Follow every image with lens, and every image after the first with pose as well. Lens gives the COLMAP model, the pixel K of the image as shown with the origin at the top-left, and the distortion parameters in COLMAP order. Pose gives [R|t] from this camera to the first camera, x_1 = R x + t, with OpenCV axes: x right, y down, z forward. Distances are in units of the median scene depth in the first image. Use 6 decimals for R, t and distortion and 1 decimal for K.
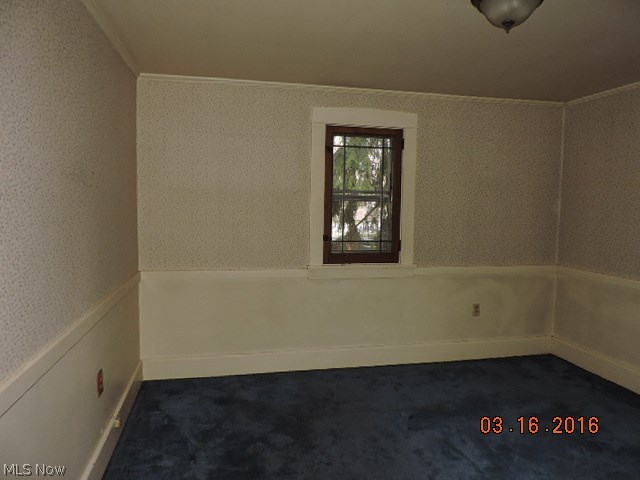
lens RADIAL K [[458.9, 0, 320.0], [0, 458.9, 240.0], [0, 0, 1]] dist [-0.003417, -0.003562]
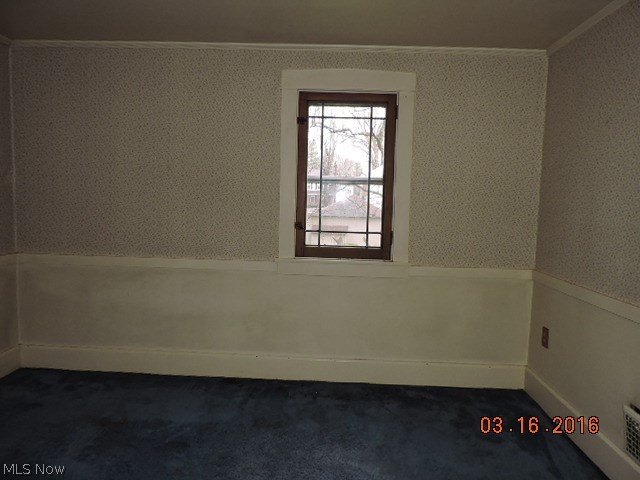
lens RADIAL K [[458.9, 0, 320.0], [0, 458.9, 240.0], [0, 0, 1]] dist [-0.003417, -0.003562]
pose [[0.245808, -0.101780, 0.963960, -0.112162], [0.056566, 0.994283, 0.090557, -0.009964], [-0.967667, 0.032268, 0.250160, 0.354153]]
